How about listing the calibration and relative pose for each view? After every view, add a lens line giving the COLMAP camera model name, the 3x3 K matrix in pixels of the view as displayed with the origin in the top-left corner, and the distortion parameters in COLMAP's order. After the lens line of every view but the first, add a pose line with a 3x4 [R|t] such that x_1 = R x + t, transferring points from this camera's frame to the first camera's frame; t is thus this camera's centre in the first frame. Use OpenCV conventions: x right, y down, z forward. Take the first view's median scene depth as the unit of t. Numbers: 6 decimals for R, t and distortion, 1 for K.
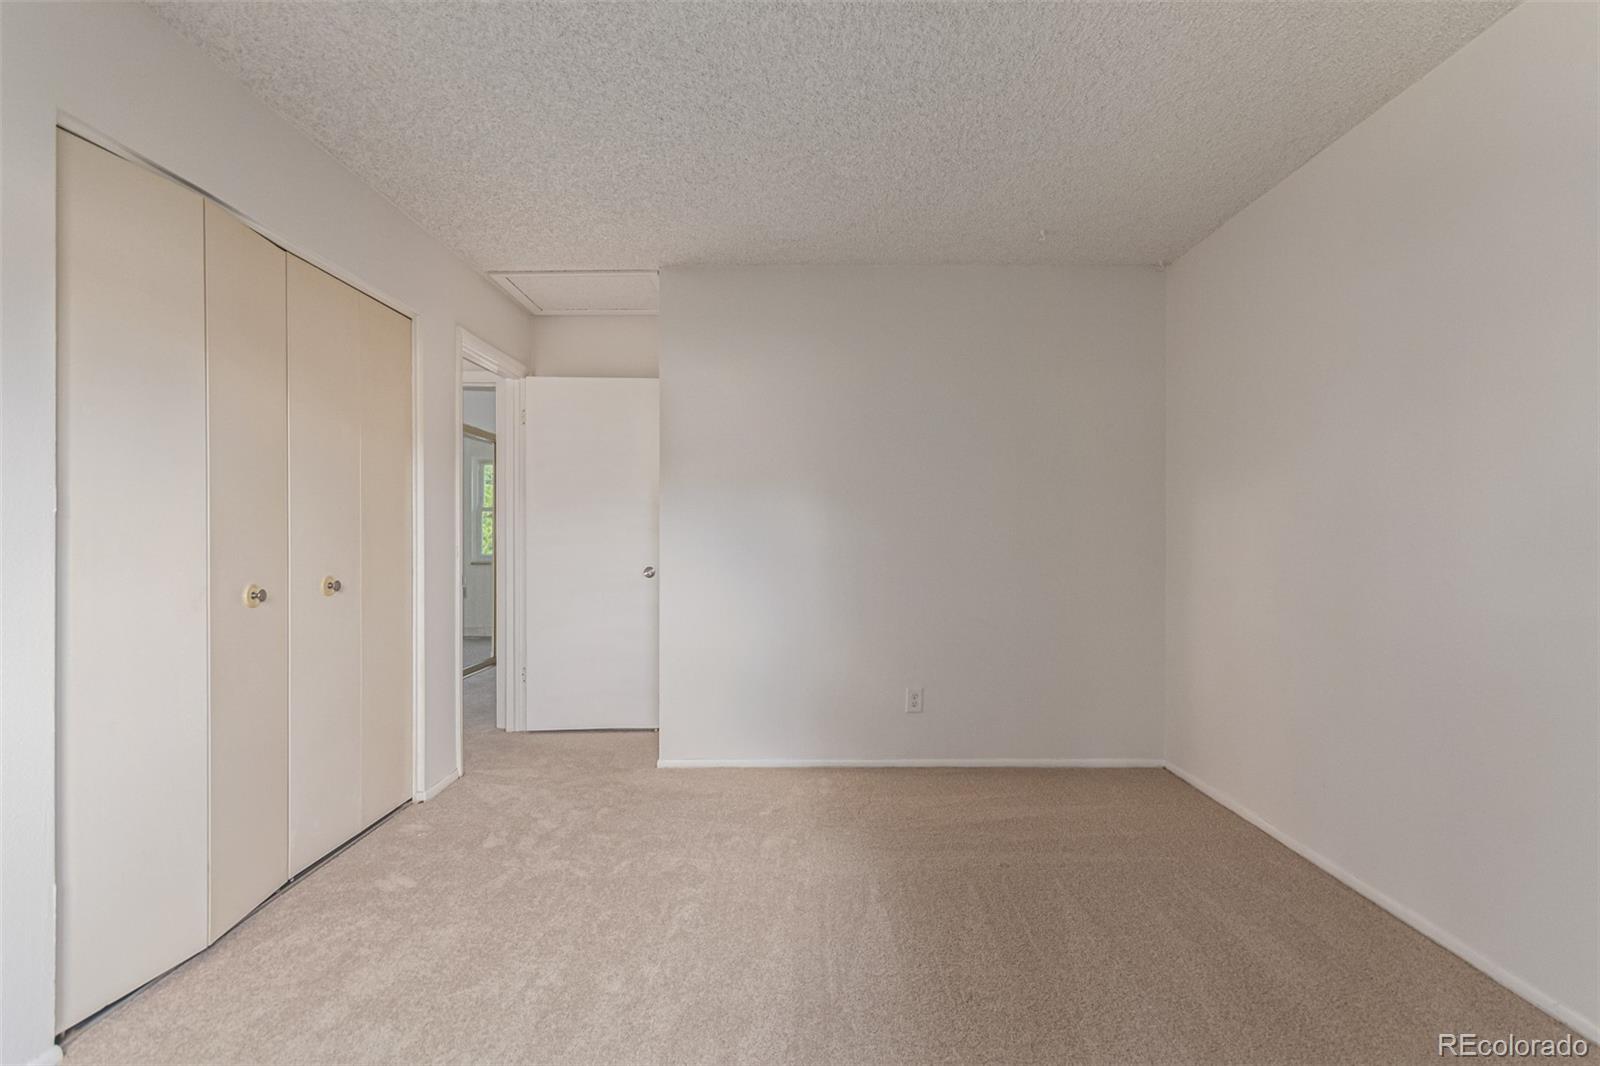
lens RADIAL K [[740.9, 0, 800.4], [0, 740.9, 537.3], [0, 0, 1]] dist [0.007827, 0.000516]
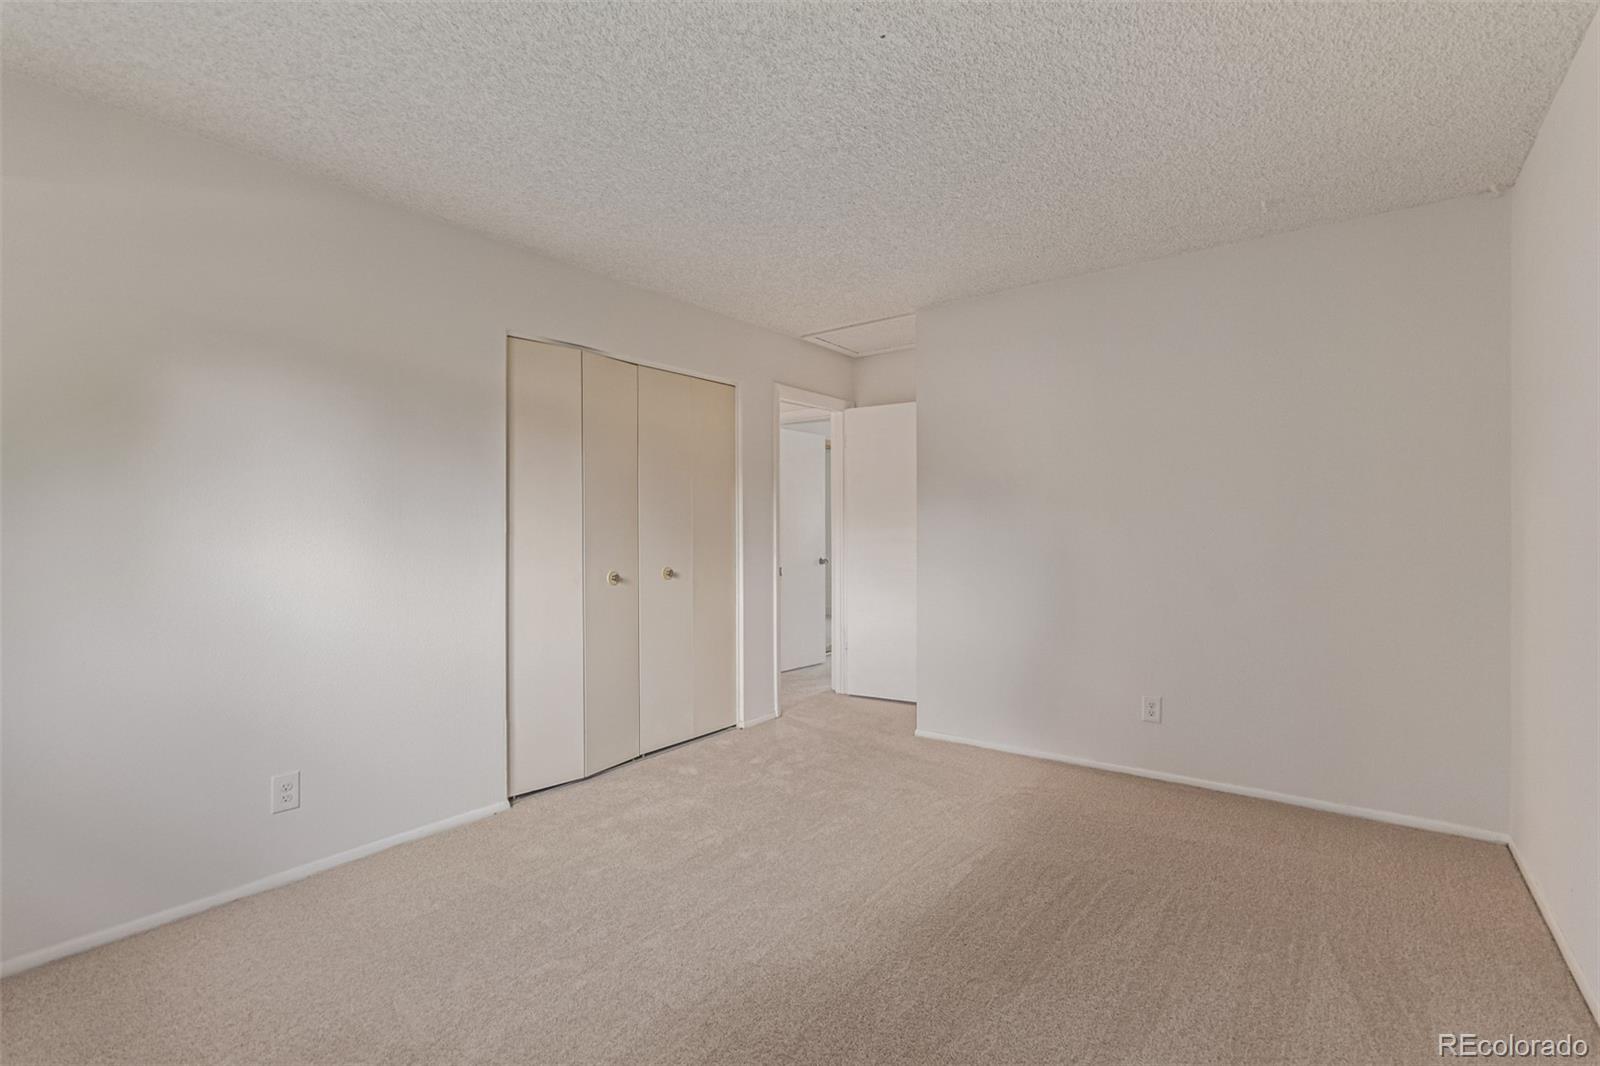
lens RADIAL K [[740.9, 0, 801.2], [0, 740.9, 530.9], [0, 0, 1]] dist [0.007827, 0.000516]
pose [[0.802441, -0.002671, -0.596725, 0.451767], [0.003711, 0.999993, 0.000515, -0.019805], [0.596720, -0.002627, 0.802446, -0.062815]]
